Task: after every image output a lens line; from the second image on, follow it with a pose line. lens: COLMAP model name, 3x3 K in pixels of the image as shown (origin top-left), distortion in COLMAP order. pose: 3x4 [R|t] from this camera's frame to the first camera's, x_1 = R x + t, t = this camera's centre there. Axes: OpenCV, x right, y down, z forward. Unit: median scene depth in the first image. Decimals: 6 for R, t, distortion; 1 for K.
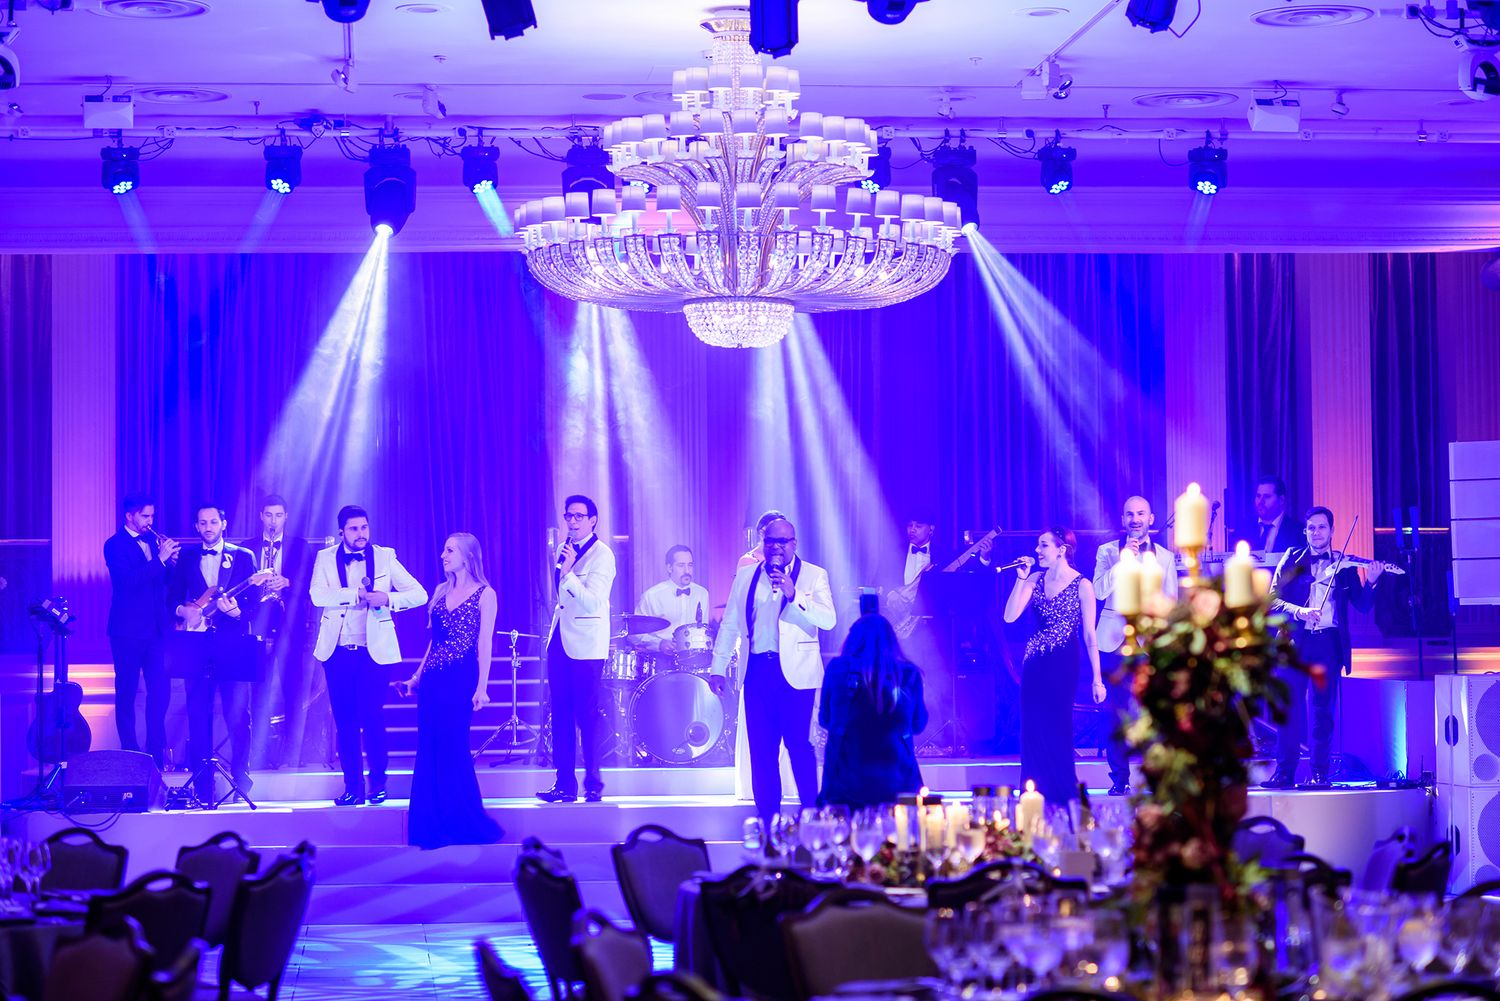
lens RADIAL K [[3620.1, 0, 750.0], [0, 3620.1, 500.5], [0, 0, 1]] dist [-0.046104, -0.494538]
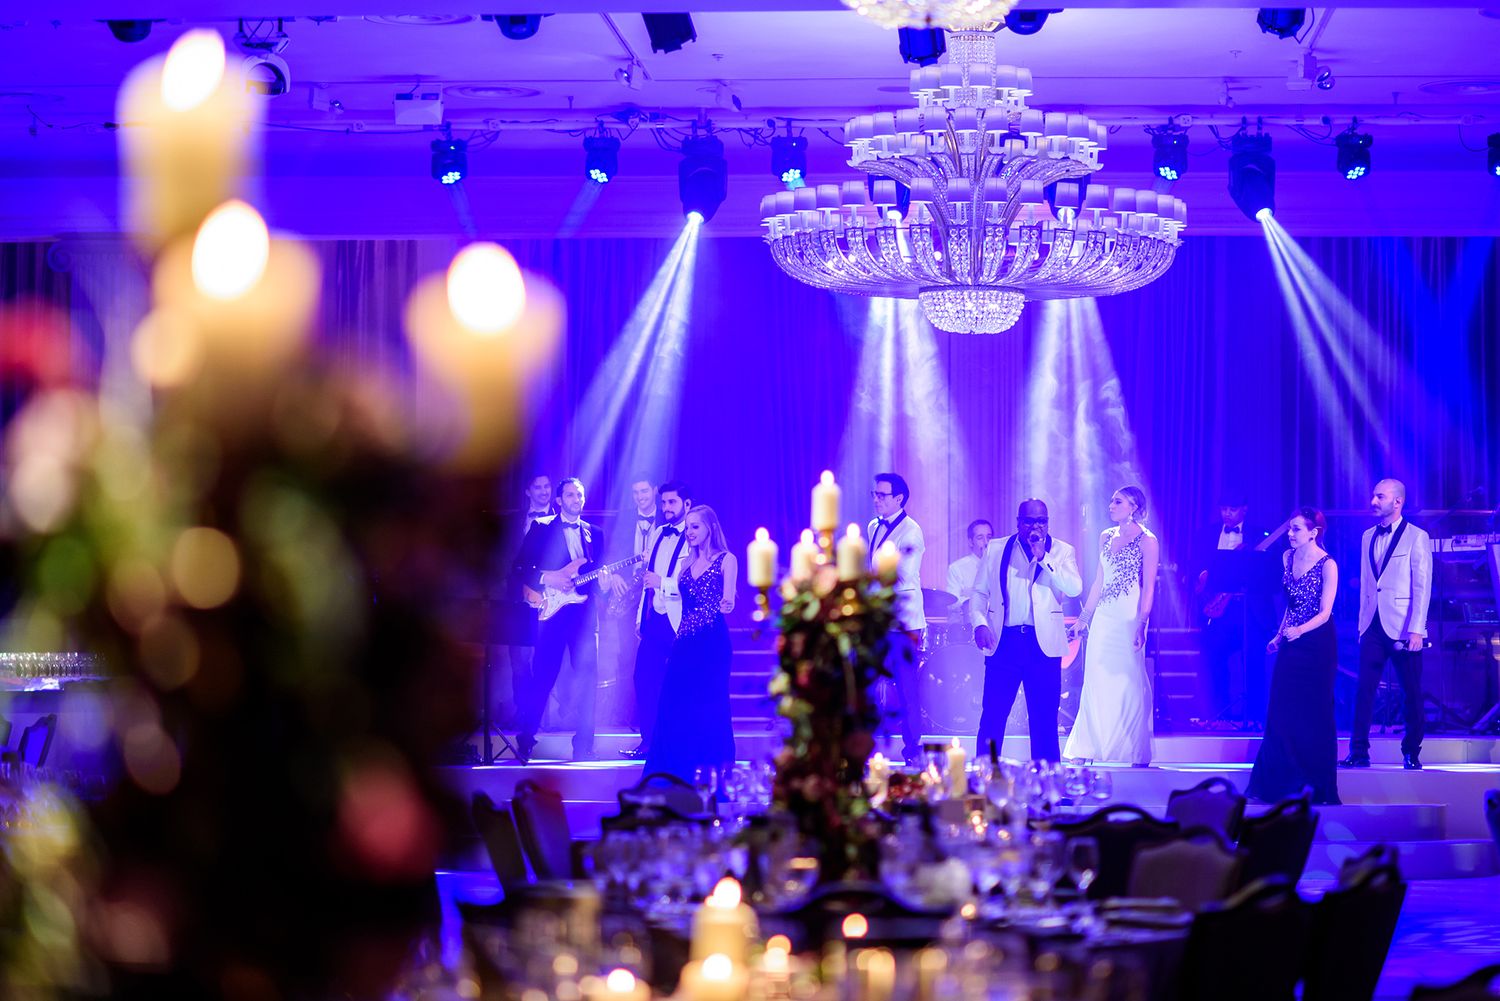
lens RADIAL K [[3732.4, 0, 685.4], [0, 3732.4, 473.4], [0, 0, 1]] dist [-0.064311, -0.266291]
pose [[0.984322, 0.008092, -0.176194, 0.089400], [-0.008078, 0.999967, 0.000797, -0.001835], [0.176195, 0.000639, 0.984355, -0.063013]]
